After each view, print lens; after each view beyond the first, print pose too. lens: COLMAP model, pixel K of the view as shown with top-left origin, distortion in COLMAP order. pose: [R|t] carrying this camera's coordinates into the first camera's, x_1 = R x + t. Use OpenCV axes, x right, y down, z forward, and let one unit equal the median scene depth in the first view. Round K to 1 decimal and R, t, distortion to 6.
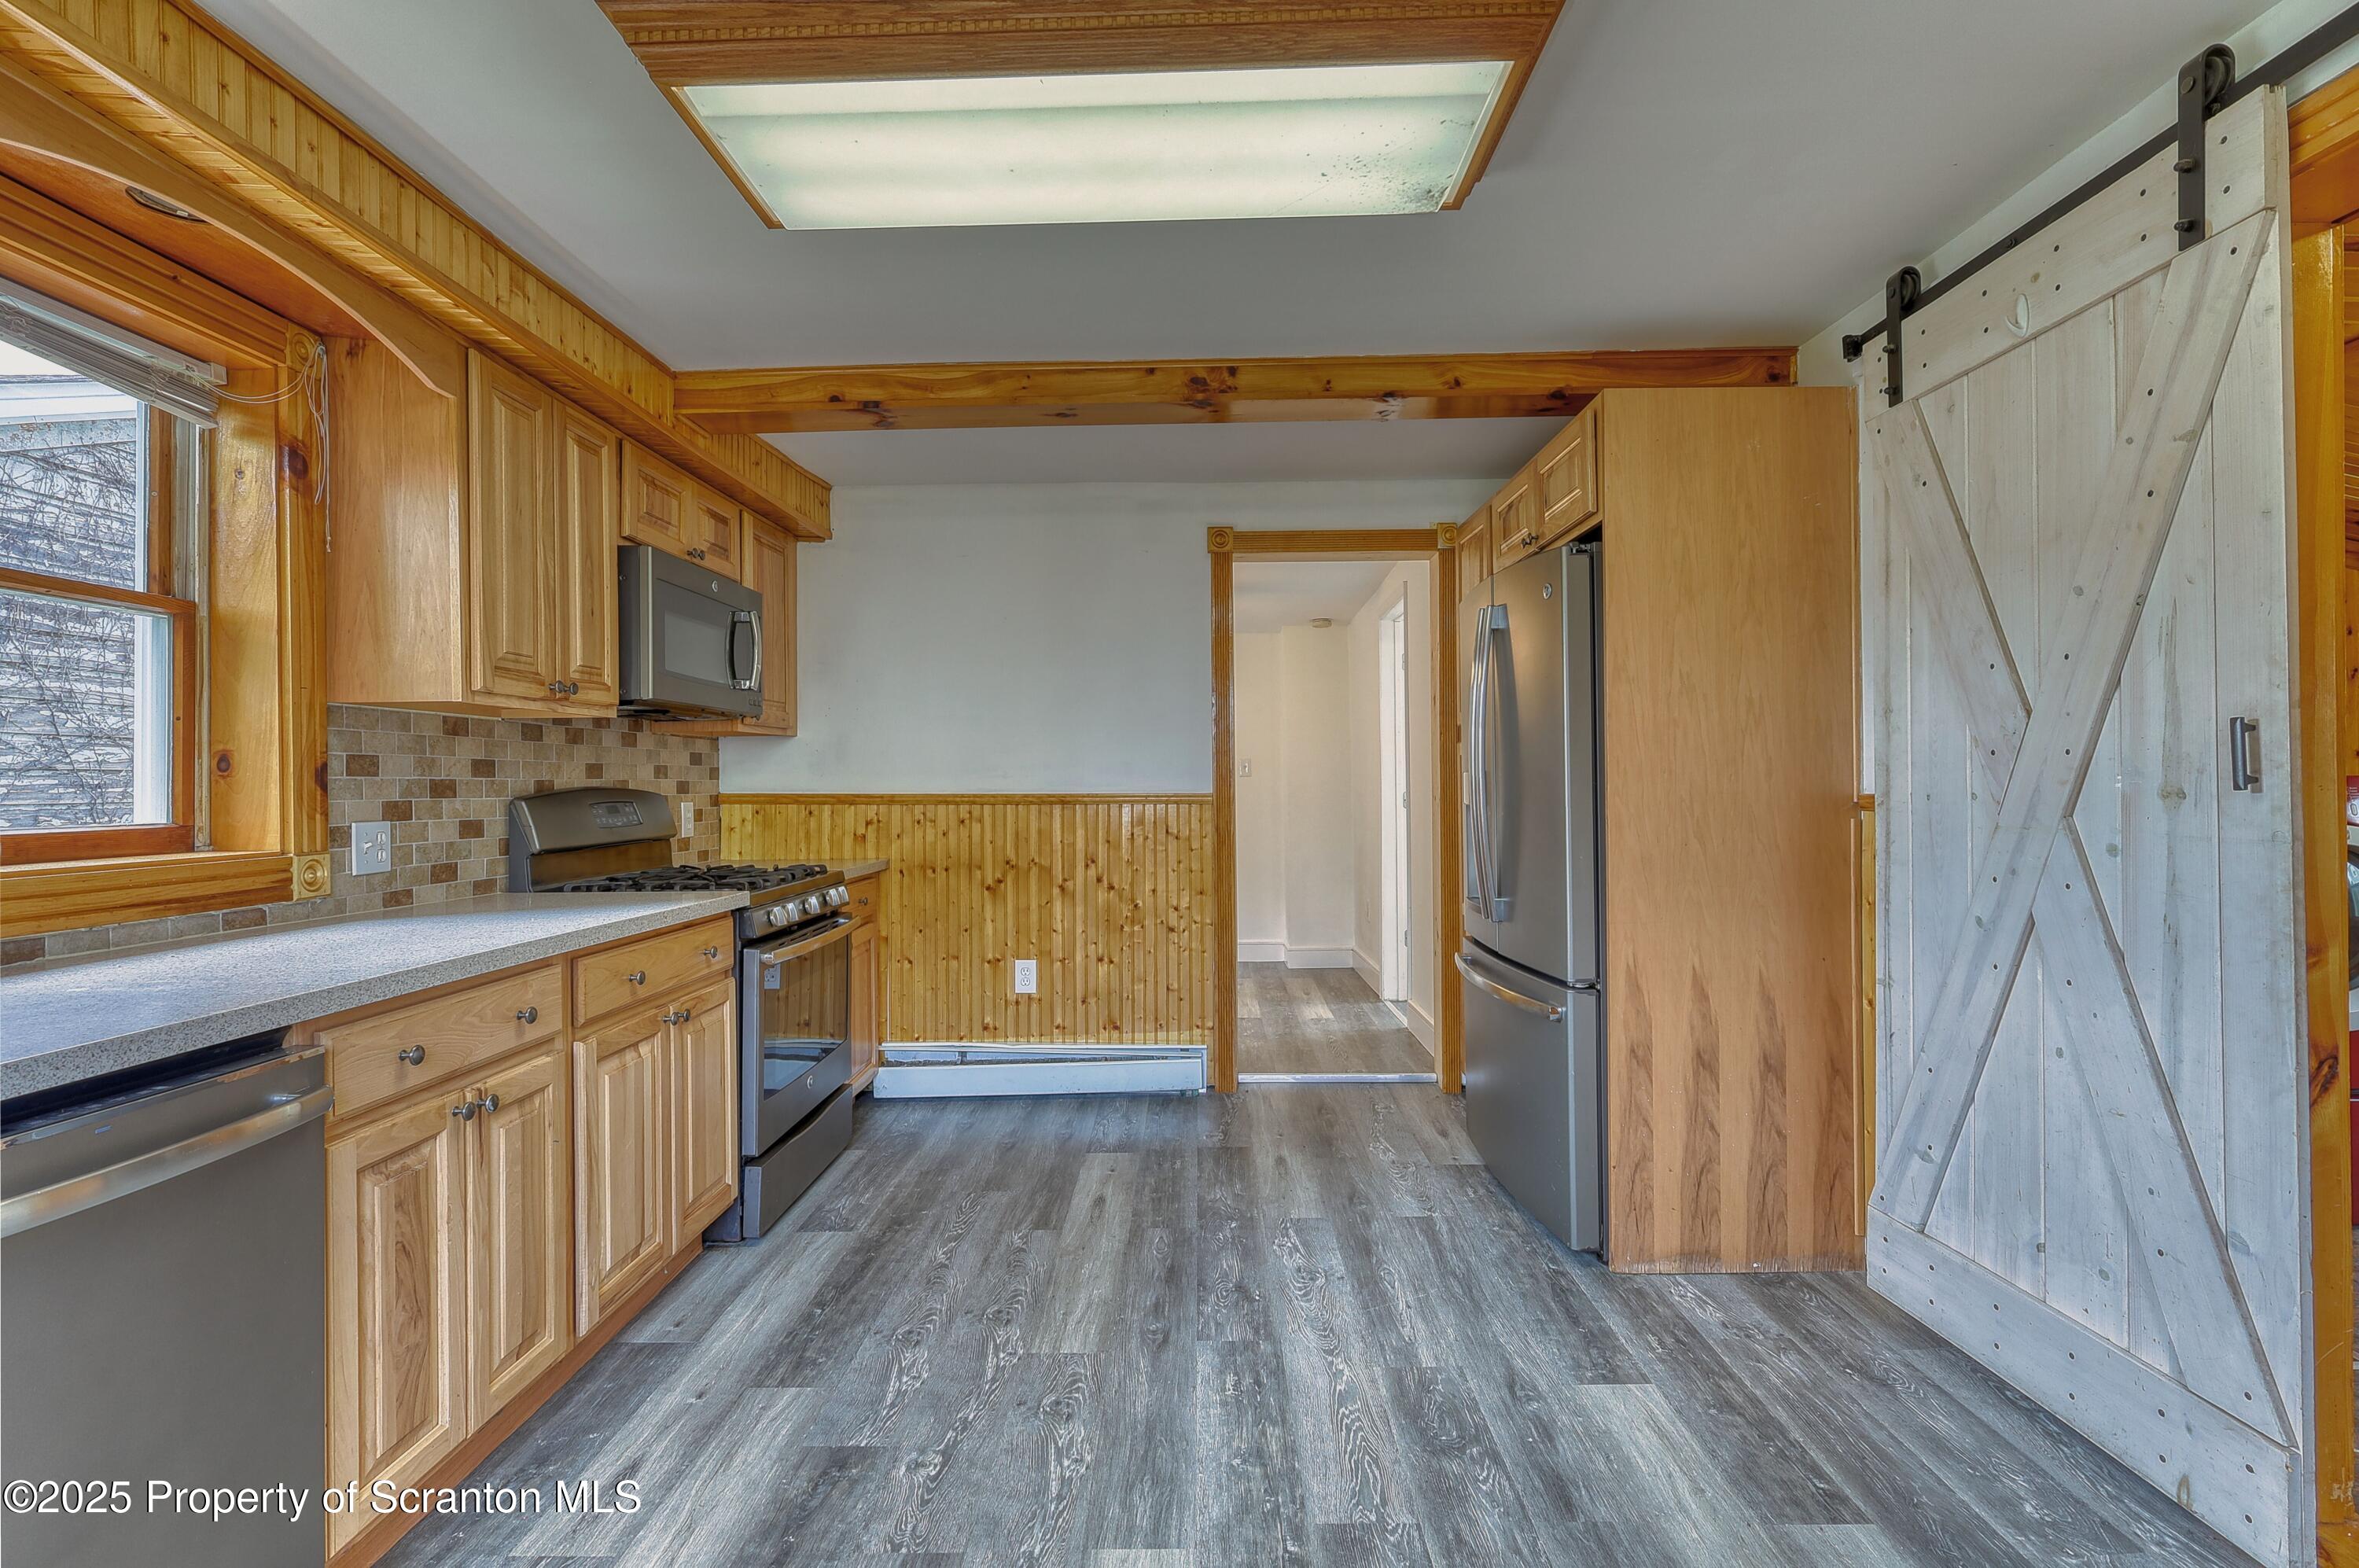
lens RADIAL K [[1085.1, 0, 1172.2], [0, 1085.1, 782.8], [0, 0, 1]] dist [0.002833, -0.000509]
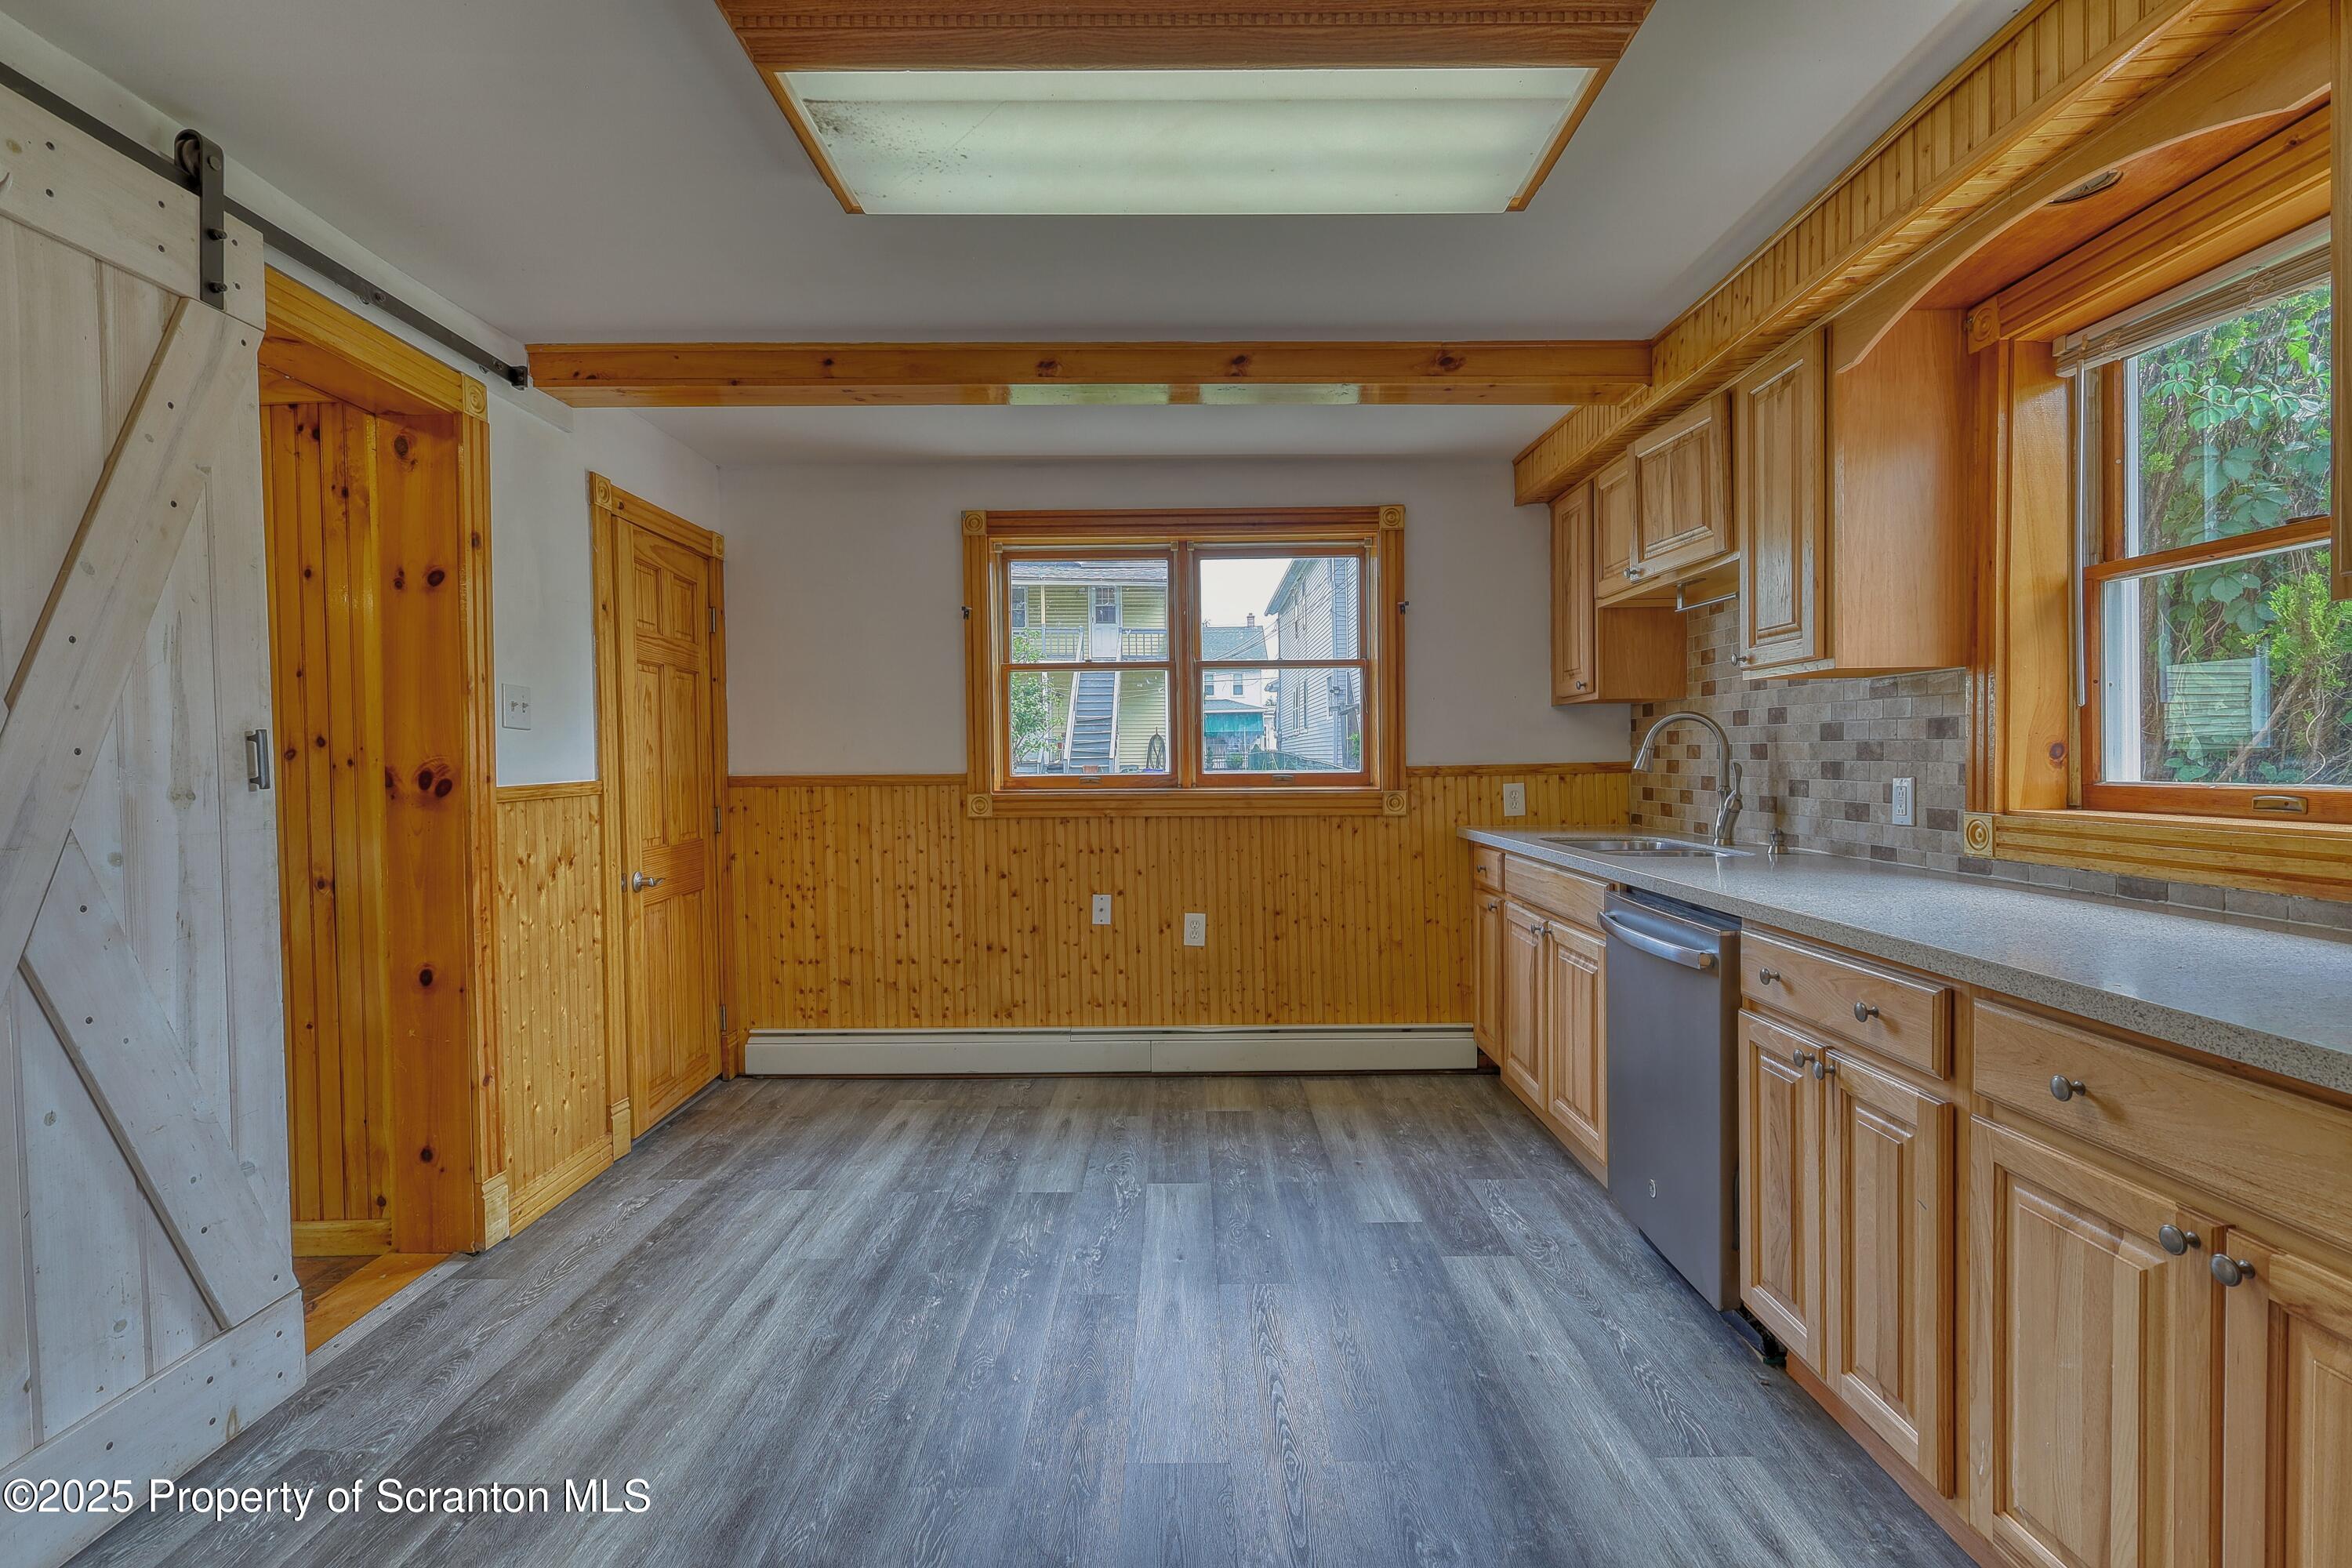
lens RADIAL K [[1081.8, 0, 1168.8], [0, 1081.8, 782.8], [0, 0, 1]] dist [0.002833, -0.000509]
pose [[-0.999586, 0.022051, -0.018501, -0.012855], [0.021630, 0.999510, 0.022614, -0.004044], [0.018991, 0.022204, -0.999573, 1.578127]]
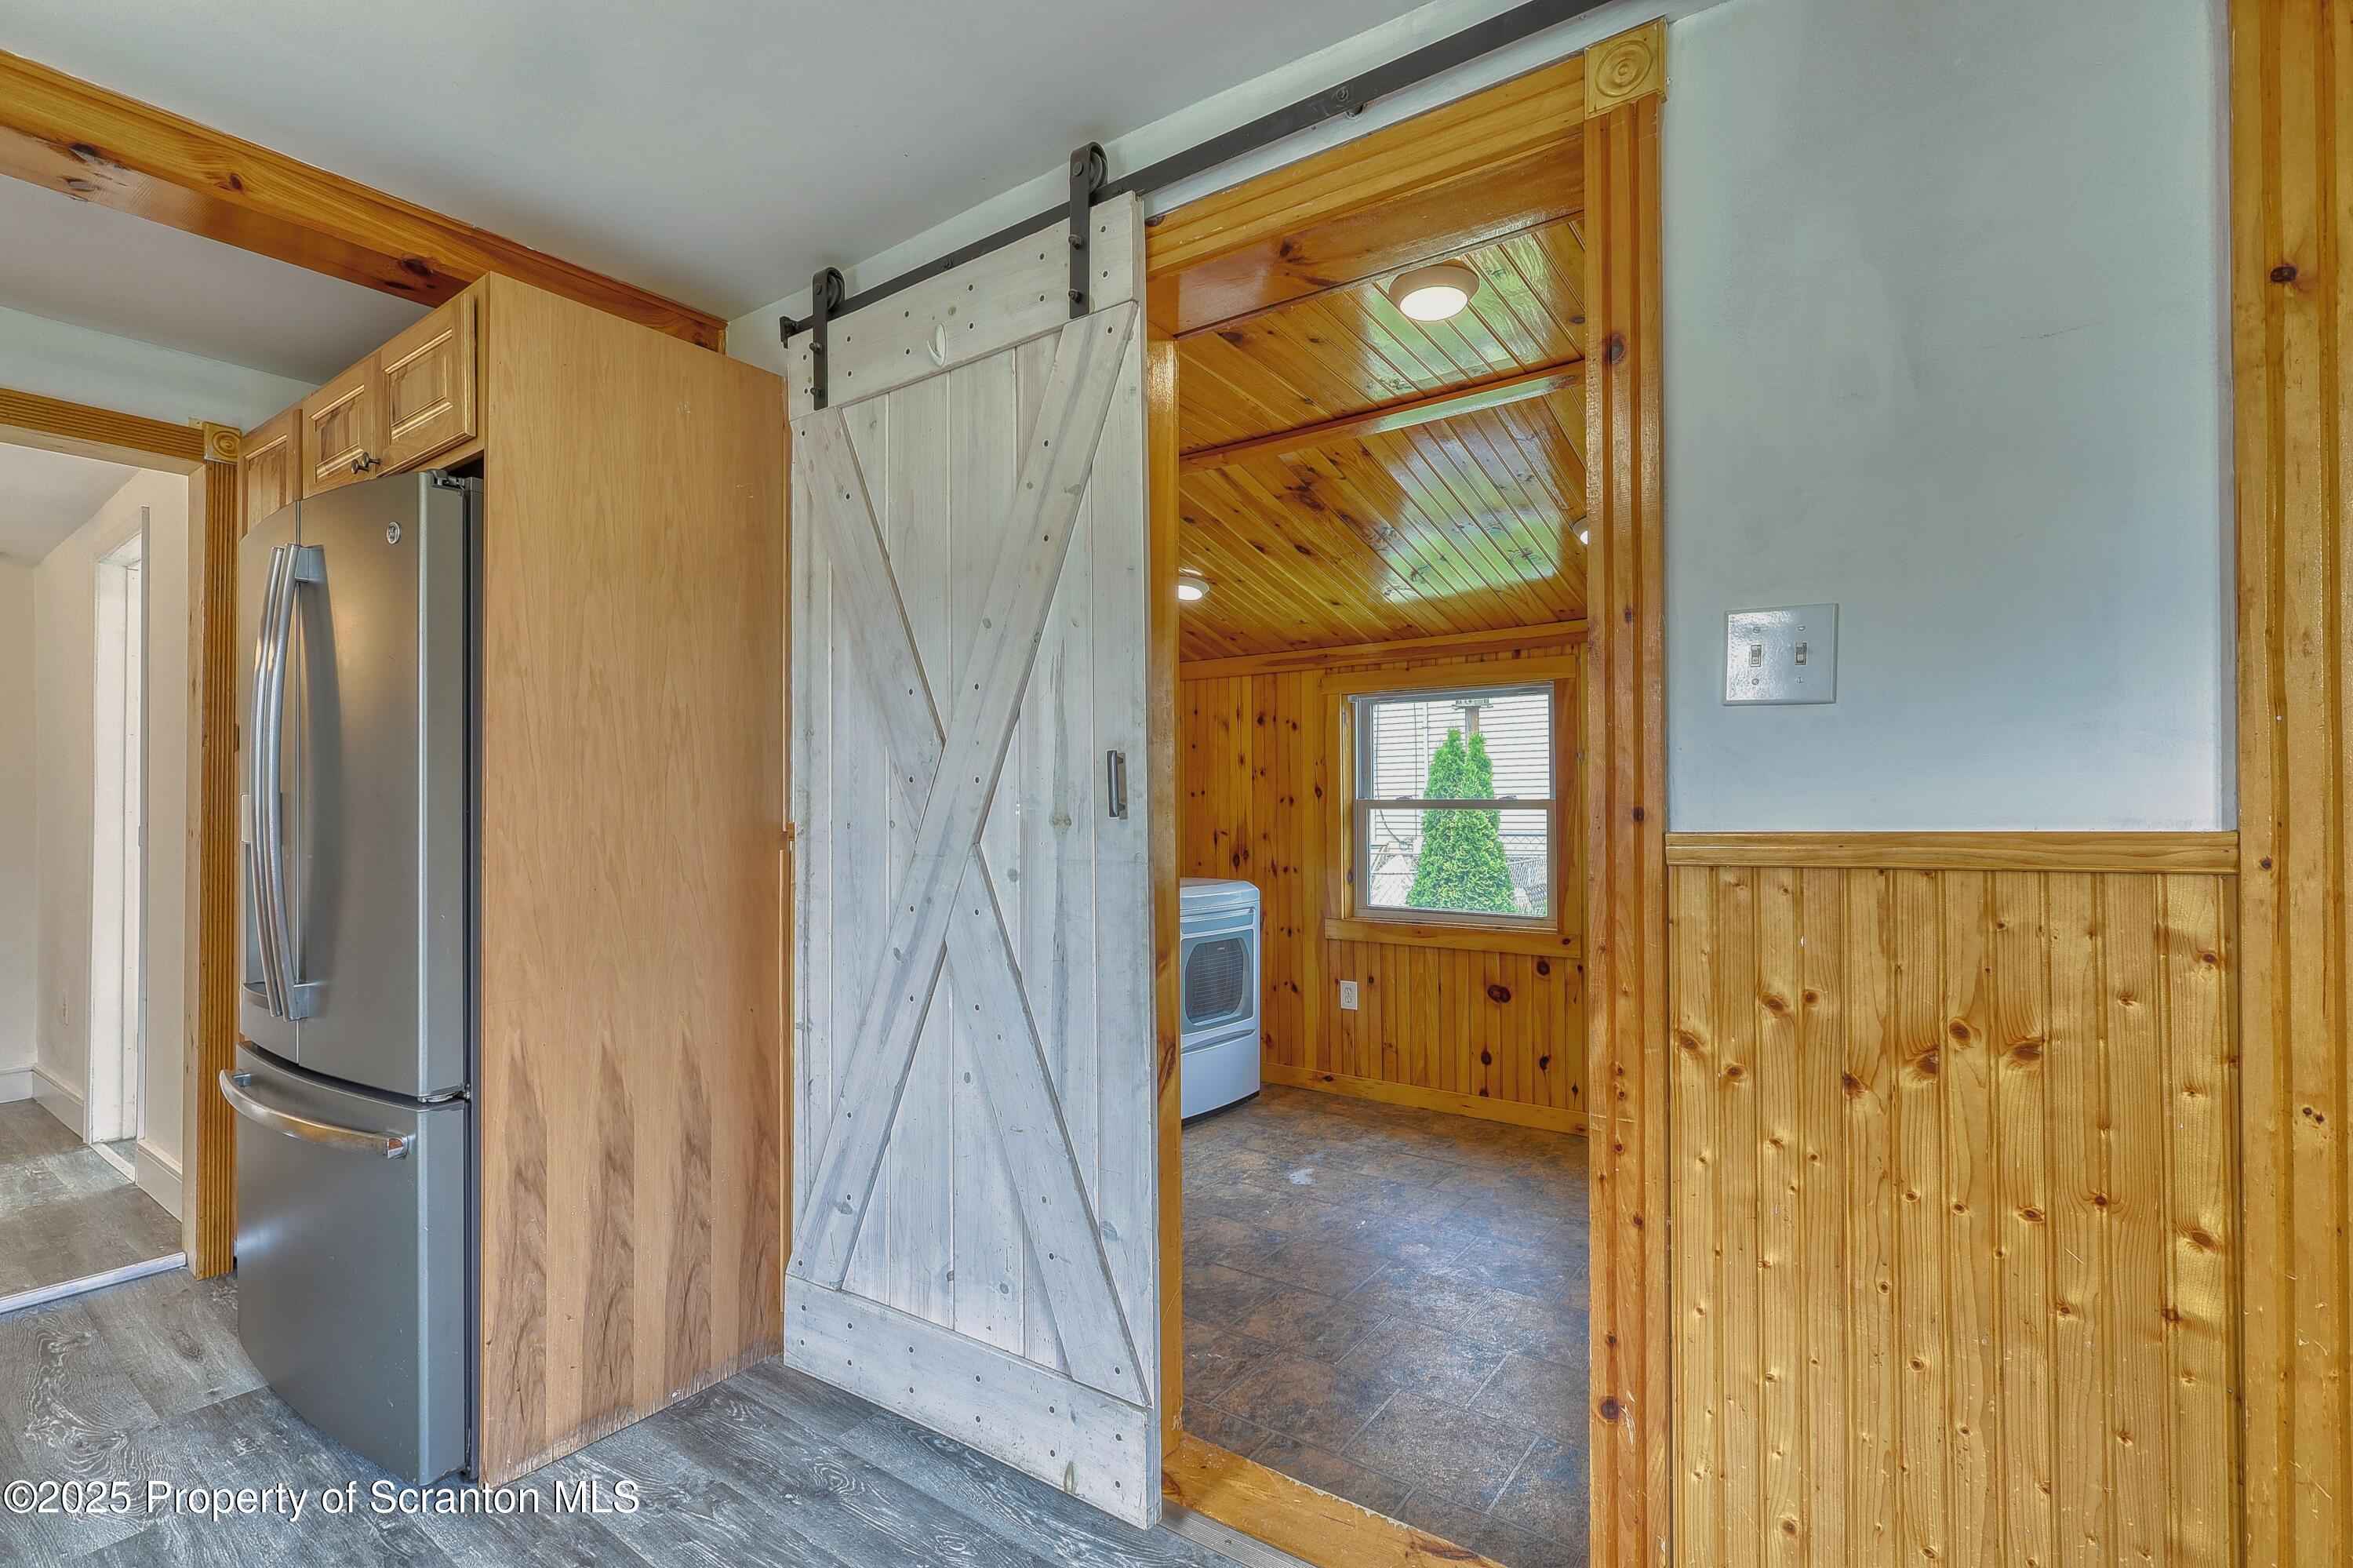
lens RADIAL K [[1119.2, 0, 1181.3], [0, 1119.2, 782.5], [0, 0, 1]] dist [-0.011008, 0.005666]
pose [[0.580806, 0.019431, 0.813810, 0.070834], [0.000482, 0.999707, -0.024213, -0.000487], [-0.814042, 0.014455, 0.580627, 0.202022]]
